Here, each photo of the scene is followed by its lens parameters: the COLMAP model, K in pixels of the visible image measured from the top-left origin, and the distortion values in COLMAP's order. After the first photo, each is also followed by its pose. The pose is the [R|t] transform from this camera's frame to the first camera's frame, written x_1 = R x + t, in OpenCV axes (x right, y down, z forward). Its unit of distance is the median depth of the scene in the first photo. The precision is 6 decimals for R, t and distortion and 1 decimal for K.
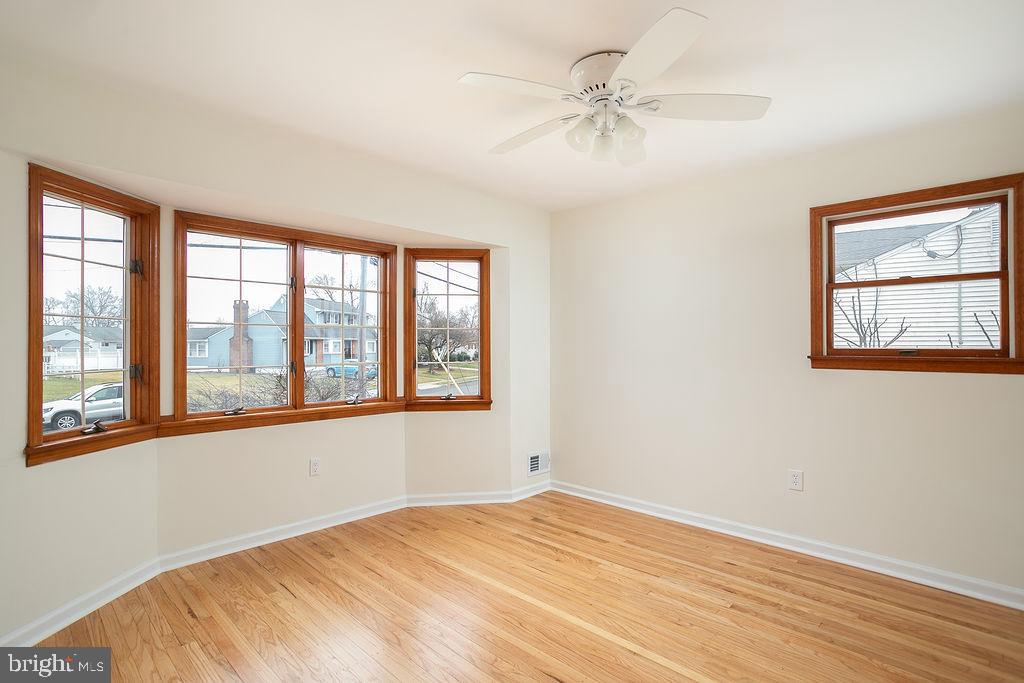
lens RADIAL K [[498.8, 0, 507.6], [0, 498.8, 337.9], [0, 0, 1]] dist [-0.057885, 0.032537]
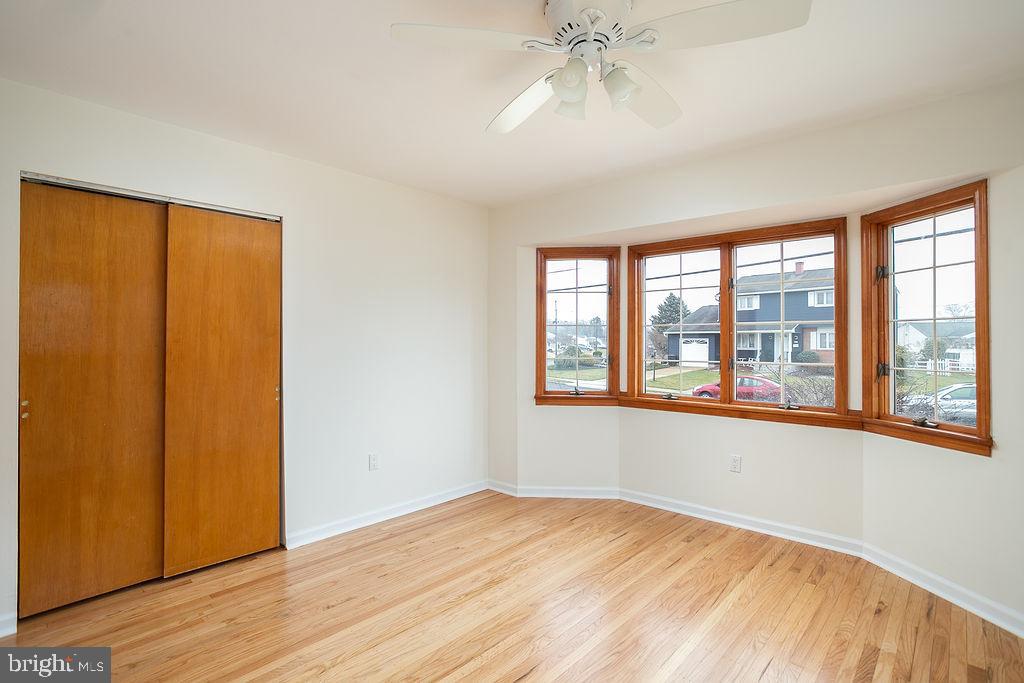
lens RADIAL K [[498.8, 0, 507.6], [0, 498.8, 337.9], [0, 0, 1]] dist [-0.057885, 0.032537]
pose [[0.023357, -0.006036, -0.999709, 0.685628], [0.011880, 0.999913, -0.005760, 0.005032], [0.999657, -0.011742, 0.023426, 0.577996]]
